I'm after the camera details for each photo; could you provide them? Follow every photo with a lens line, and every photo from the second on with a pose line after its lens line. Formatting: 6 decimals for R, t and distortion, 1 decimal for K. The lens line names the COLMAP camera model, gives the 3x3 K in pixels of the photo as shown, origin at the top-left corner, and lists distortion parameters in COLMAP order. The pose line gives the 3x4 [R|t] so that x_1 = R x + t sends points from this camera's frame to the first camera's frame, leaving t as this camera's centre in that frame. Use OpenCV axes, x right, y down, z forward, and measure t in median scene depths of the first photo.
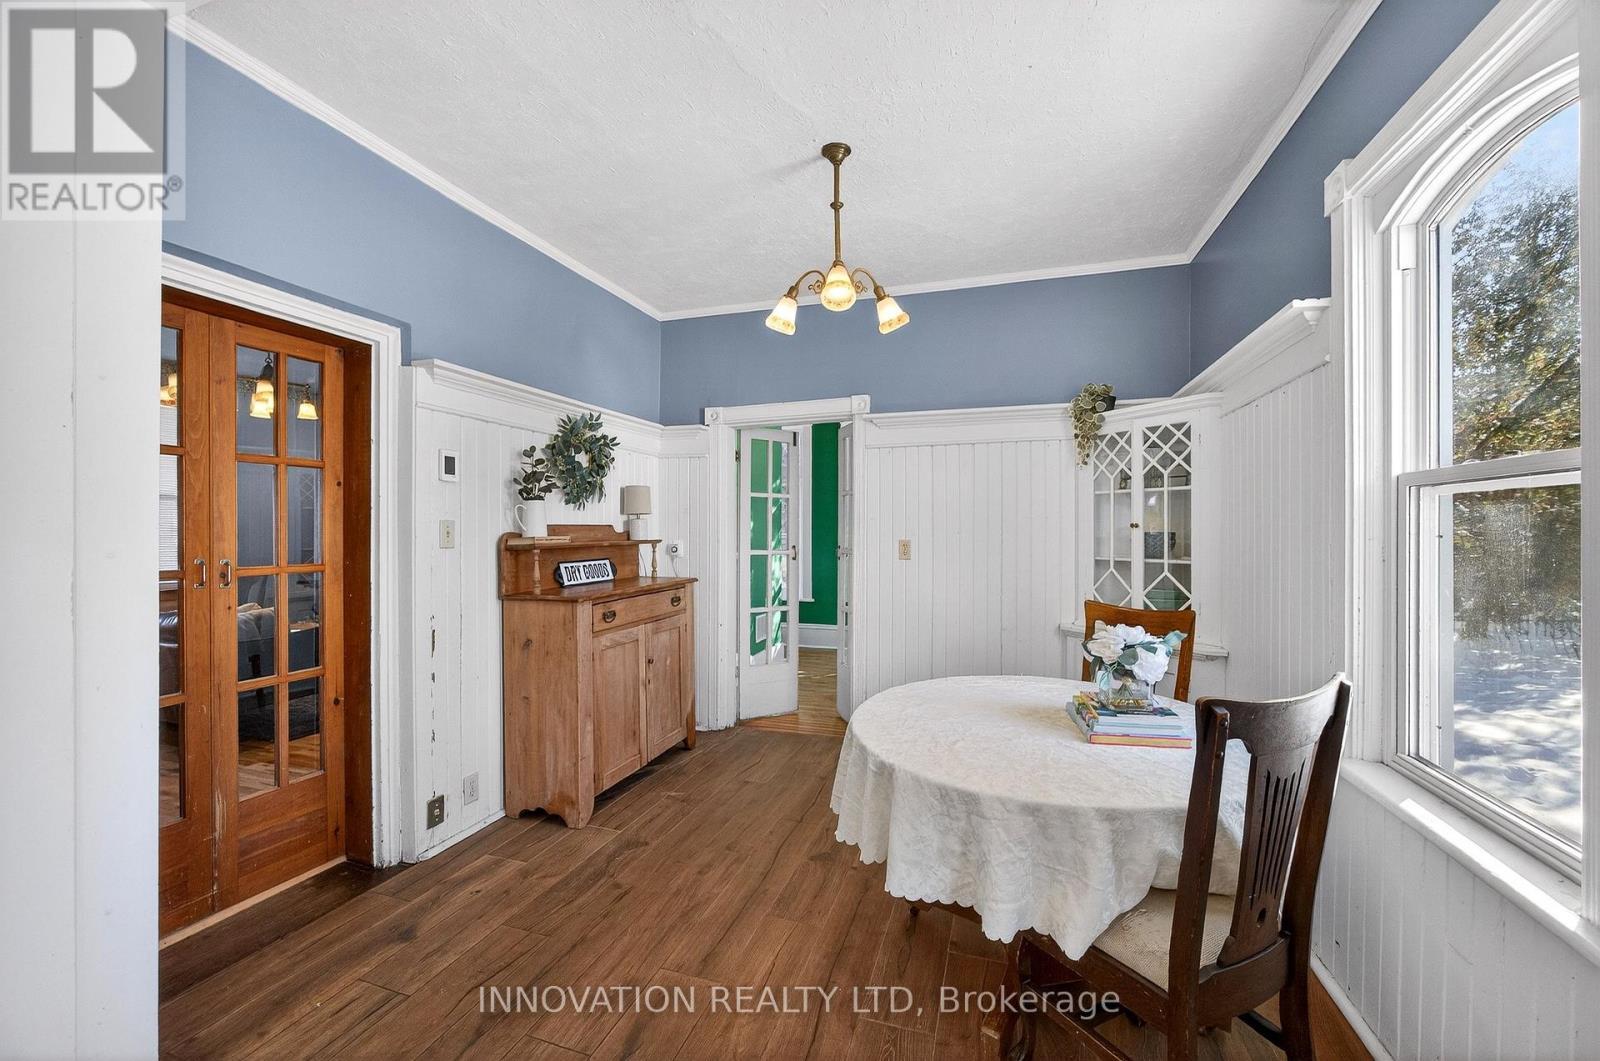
lens RADIAL K [[615.3, 0, 796.5], [0, 615.3, 528.2], [0, 0, 1]] dist [-0.012789, 0.001068]
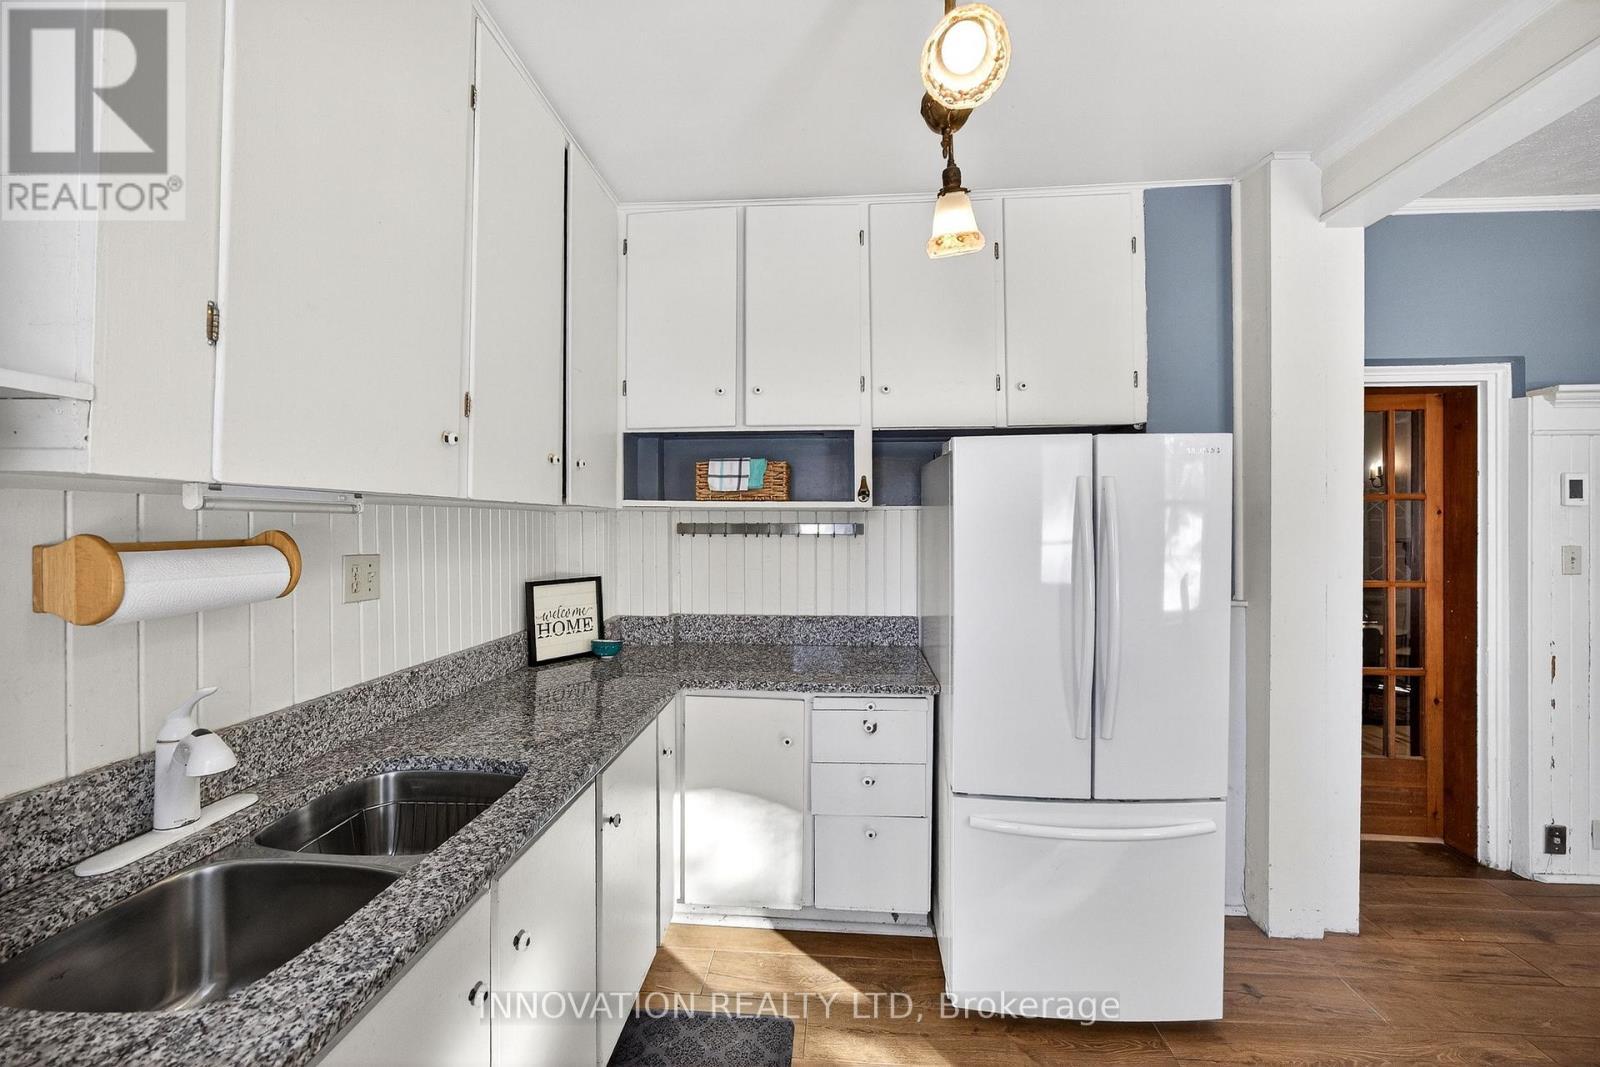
lens RADIAL K [[615.3, 0, 785.2], [0, 615.3, 523.8], [0, 0, 1]] dist [-0.012789, 0.001068]
pose [[0.248893, -0.002025, -0.968529, 0.049265], [-0.000608, 0.999997, -0.002247, -0.048020], [0.968531, 0.001148, 0.248891, -0.473787]]
